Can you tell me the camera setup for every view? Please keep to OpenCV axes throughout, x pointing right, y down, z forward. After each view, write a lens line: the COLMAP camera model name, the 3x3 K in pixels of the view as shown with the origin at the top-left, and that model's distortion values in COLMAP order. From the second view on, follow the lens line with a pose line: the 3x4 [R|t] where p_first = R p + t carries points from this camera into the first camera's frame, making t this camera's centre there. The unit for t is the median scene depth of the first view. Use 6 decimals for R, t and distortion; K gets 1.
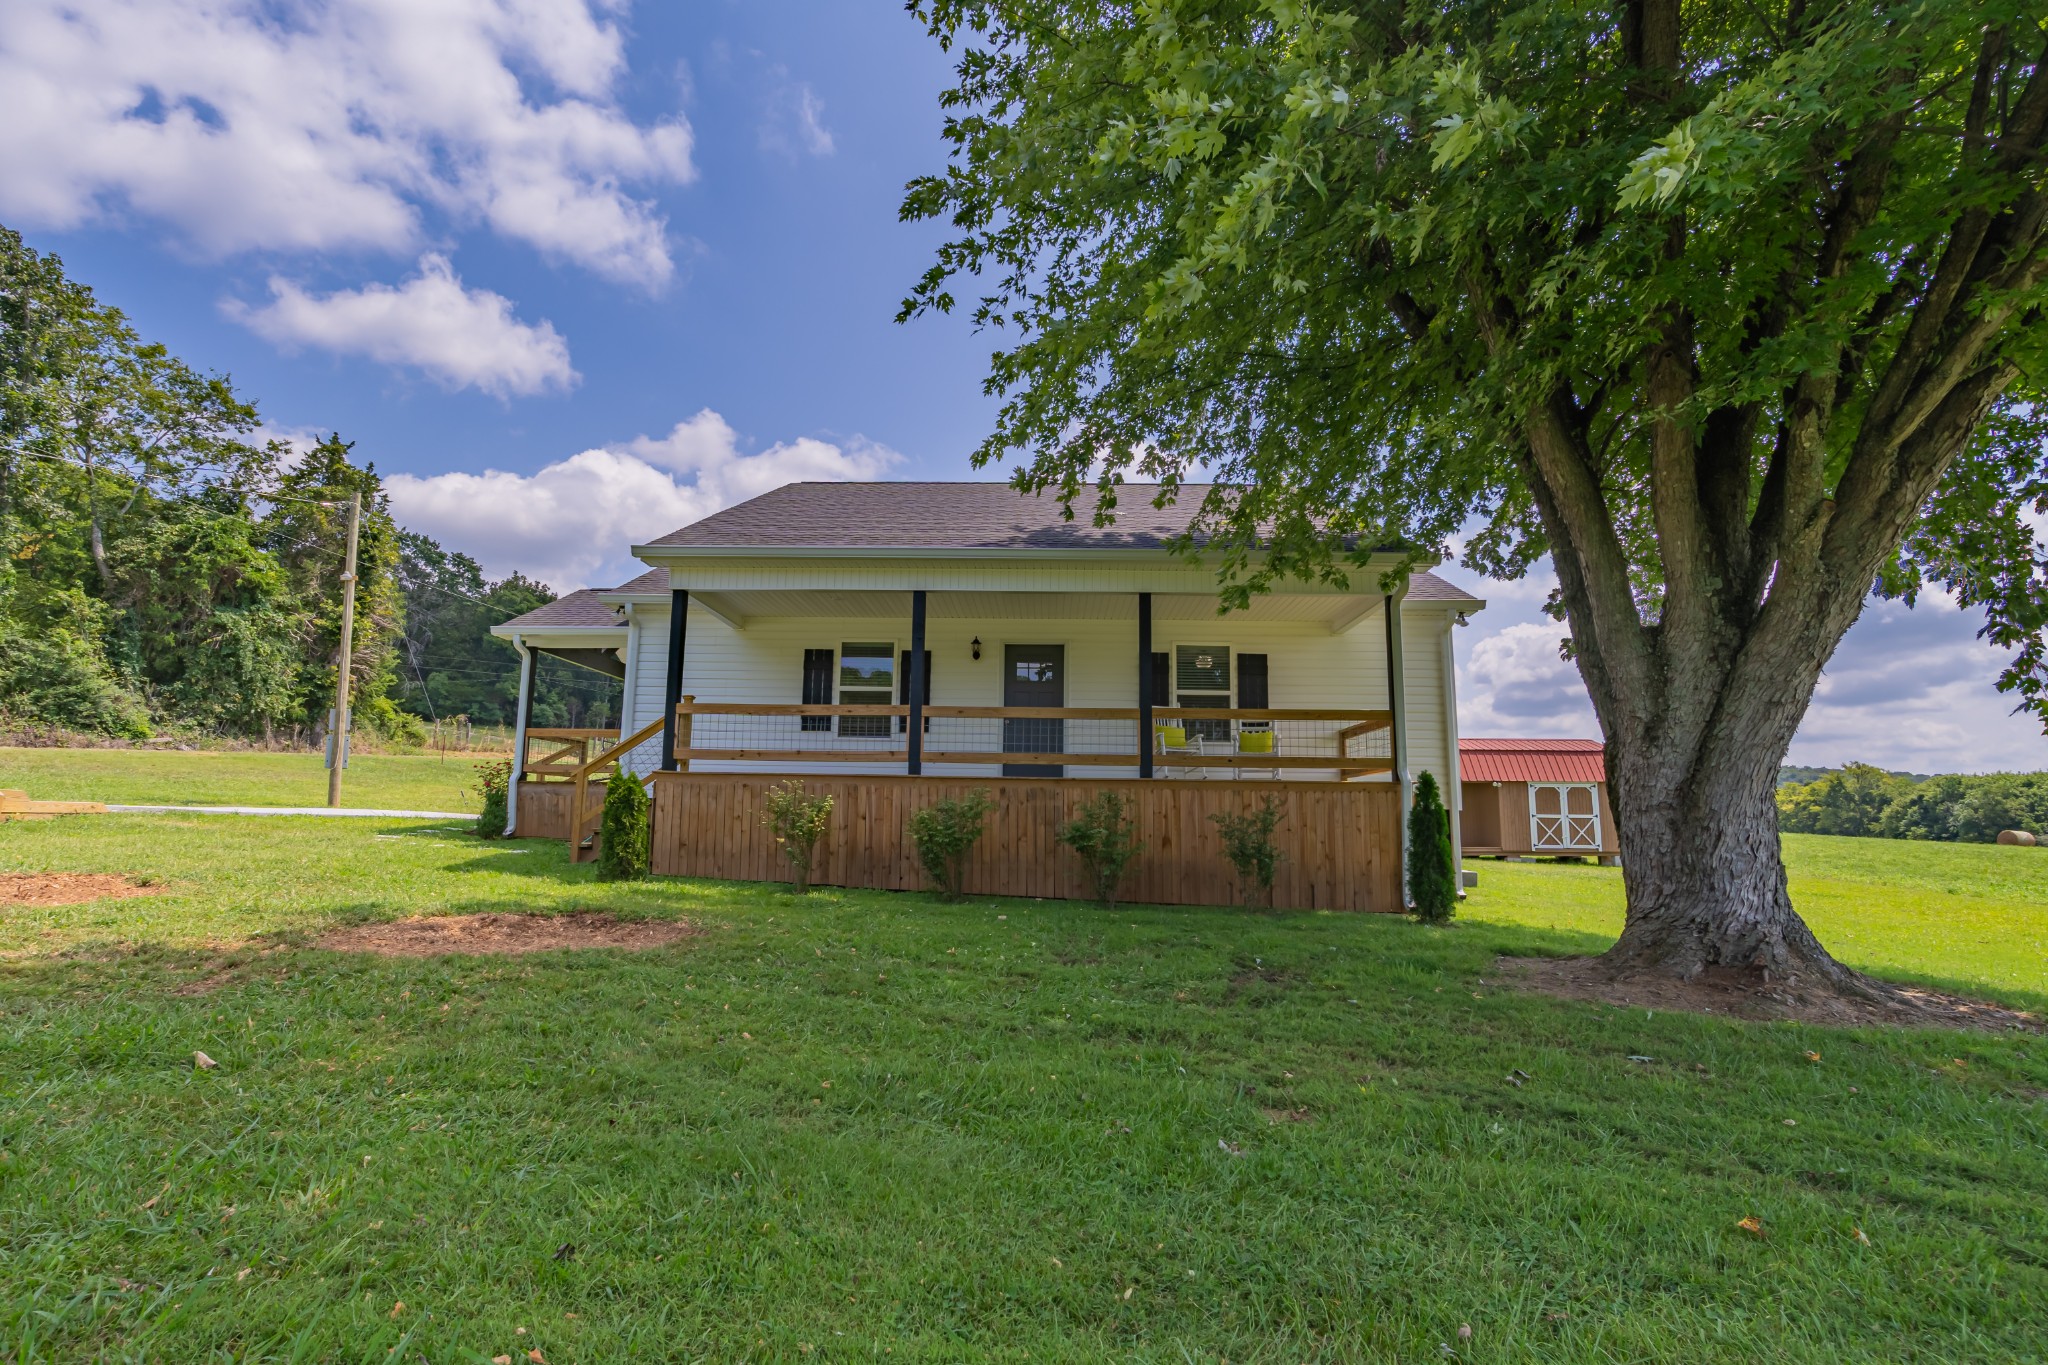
lens RADIAL K [[953.6, 0, 1027.0], [0, 953.6, 679.9], [0, 0, 1]] dist [-0.009996, 0.001711]
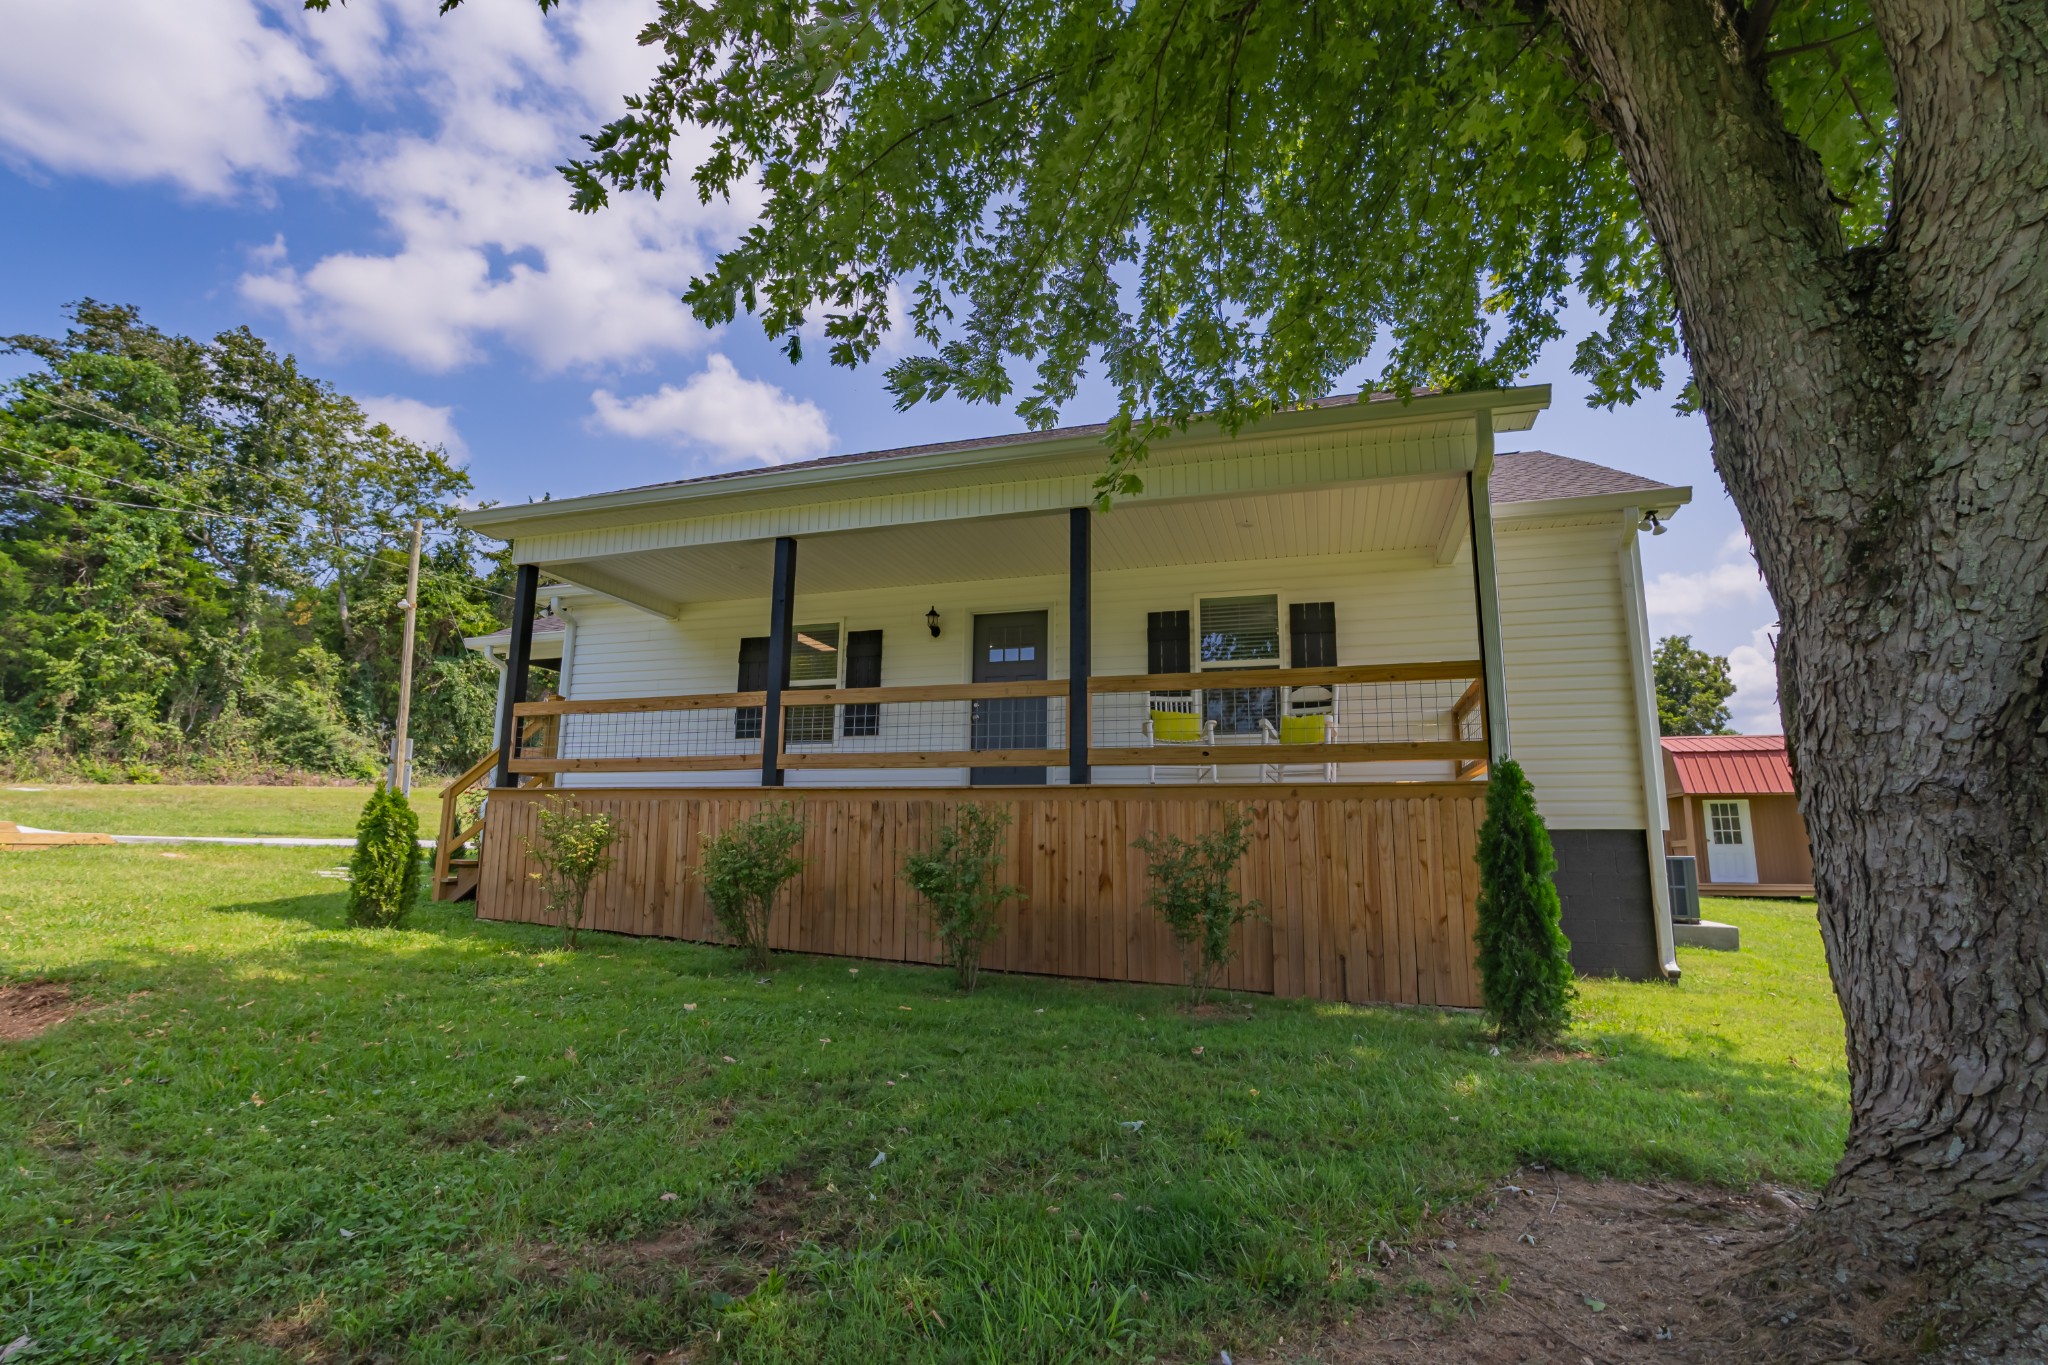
lens RADIAL K [[953.6, 0, 1020.3], [0, 953.6, 676.6], [0, 0, 1]] dist [-0.009996, 0.001711]
pose [[0.962458, -0.051016, -0.266592, 0.106815], [0.041941, 0.998334, -0.039629, 0.021534], [0.268170, 0.026960, 0.962994, 0.142706]]
